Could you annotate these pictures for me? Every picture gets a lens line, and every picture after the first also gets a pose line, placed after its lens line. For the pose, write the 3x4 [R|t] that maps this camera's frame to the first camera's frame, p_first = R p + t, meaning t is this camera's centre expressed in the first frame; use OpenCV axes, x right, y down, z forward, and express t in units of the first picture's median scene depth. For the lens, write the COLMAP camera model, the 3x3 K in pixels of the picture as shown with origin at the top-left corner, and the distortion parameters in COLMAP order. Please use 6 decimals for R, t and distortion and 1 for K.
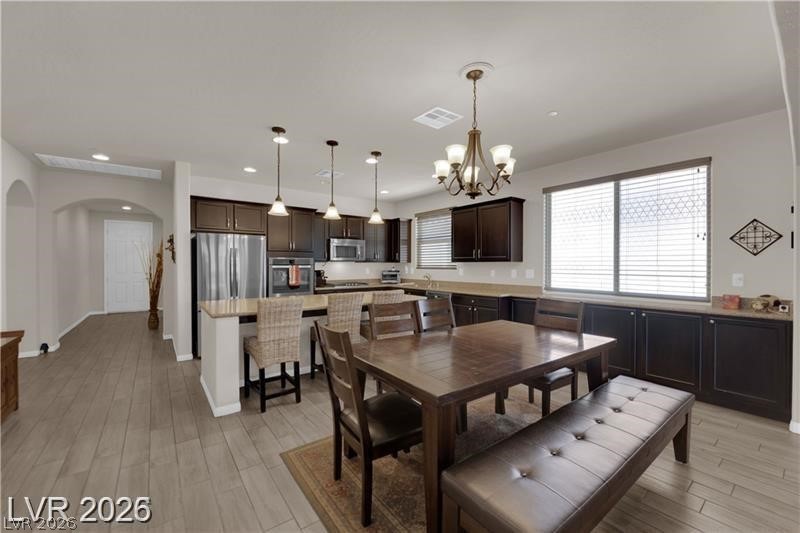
lens RADIAL K [[324.4, 0, 402.5], [0, 324.4, 266.0], [0, 0, 1]] dist [-0.005147, -0.005432]
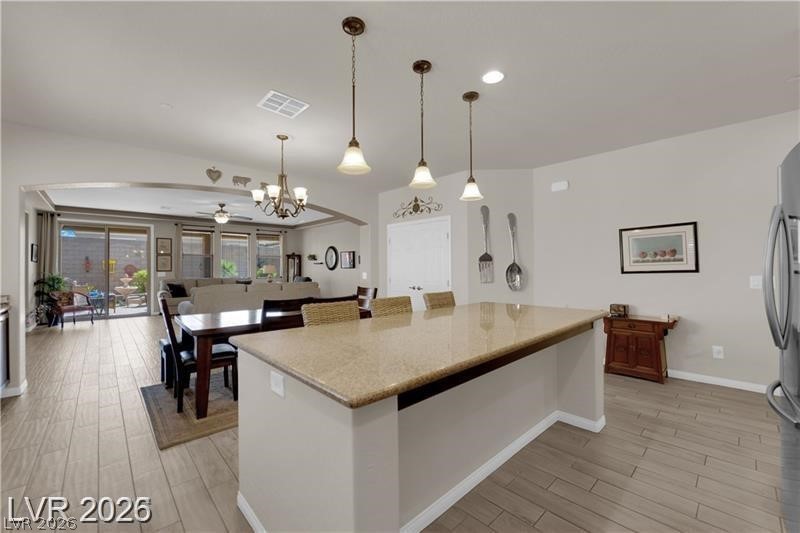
lens RADIAL K [[324.4, 0, 402.5], [0, 324.4, 266.0], [0, 0, 1]] dist [-0.005147, -0.005432]
pose [[-0.994712, 0.004203, -0.102616, -0.089744], [0.004140, 0.999991, 0.000818, 0.007104], [0.102618, 0.000389, -0.994721, 1.285613]]
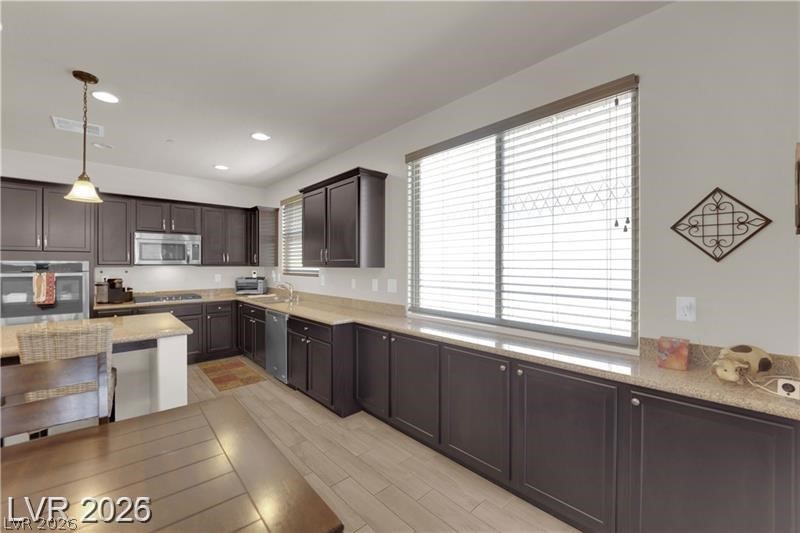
lens RADIAL K [[324.4, 0, 402.5], [0, 324.4, 266.0], [0, 0, 1]] dist [-0.005147, -0.005432]
pose [[0.995454, -0.000635, 0.095243, 0.357108], [0.000761, 0.999999, -0.001281, -0.015991], [-0.095242, 0.001347, 0.995453, 0.346756]]
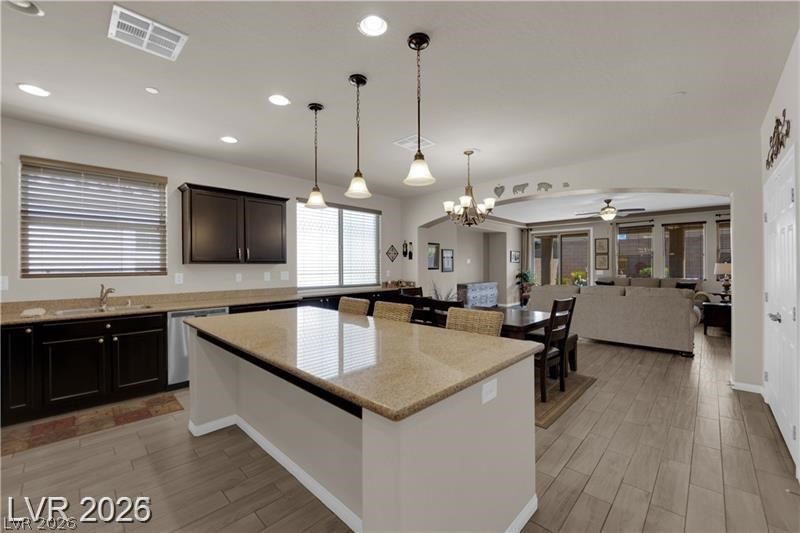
lens RADIAL K [[324.4, 0, 402.5], [0, 324.4, 266.0], [0, 0, 1]] dist [-0.005147, -0.005432]
pose [[-0.156235, 0.000621, 0.987720, -0.691814], [0.011033, 0.999939, 0.001117, -0.004110], [-0.987658, 0.011072, -0.156233, 0.805813]]
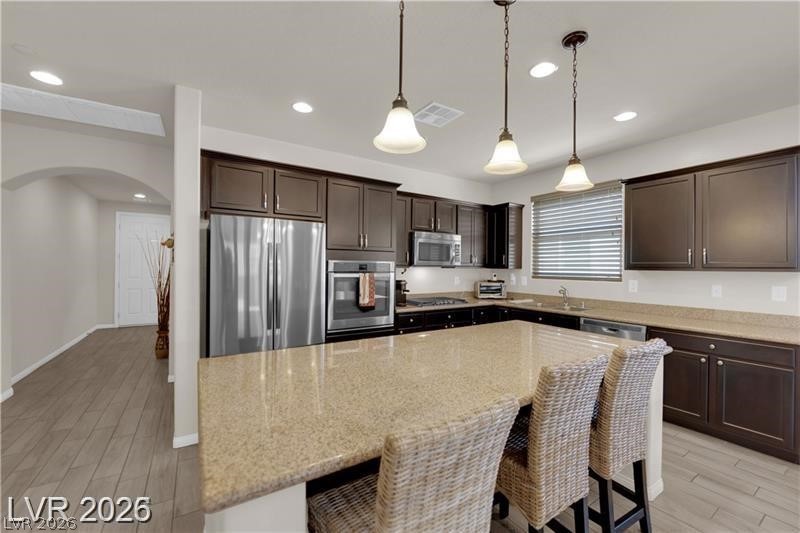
lens RADIAL K [[324.4, 0, 402.5], [0, 324.4, 266.0], [0, 0, 1]] dist [-0.005147, -0.005432]
pose [[0.996559, 0.008924, -0.082404, -0.248871], [-0.009644, 0.999919, -0.008345, -0.012838], [0.082323, 0.009111, 0.996564, 0.451973]]
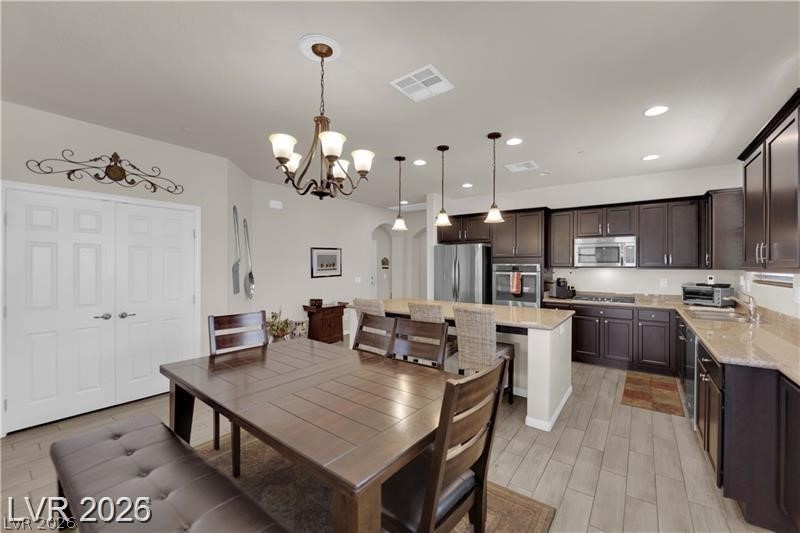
lens RADIAL K [[324.4, 0, 402.5], [0, 324.4, 266.0], [0, 0, 1]] dist [-0.005147, -0.005432]
pose [[0.279388, 0.001468, -0.960177, 0.541558], [-0.008955, 0.999959, -0.001077, -0.017933], [0.960137, 0.008900, 0.279390, 0.486931]]
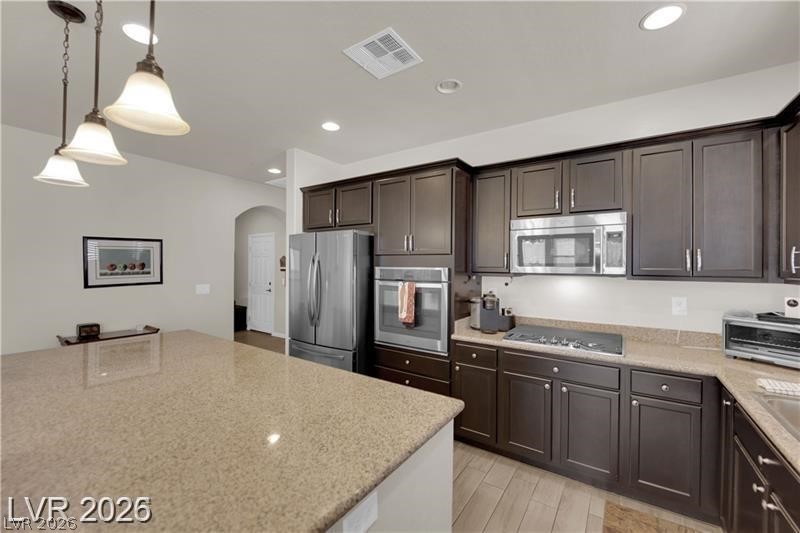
lens RADIAL K [[324.4, 0, 402.5], [0, 324.4, 266.0], [0, 0, 1]] dist [-0.005147, -0.005432]
pose [[0.311733, 0.002085, -0.950167, 0.166180], [-0.015498, 0.999876, -0.002891, -0.029229], [0.950043, 0.015627, 0.311727, 0.956554]]
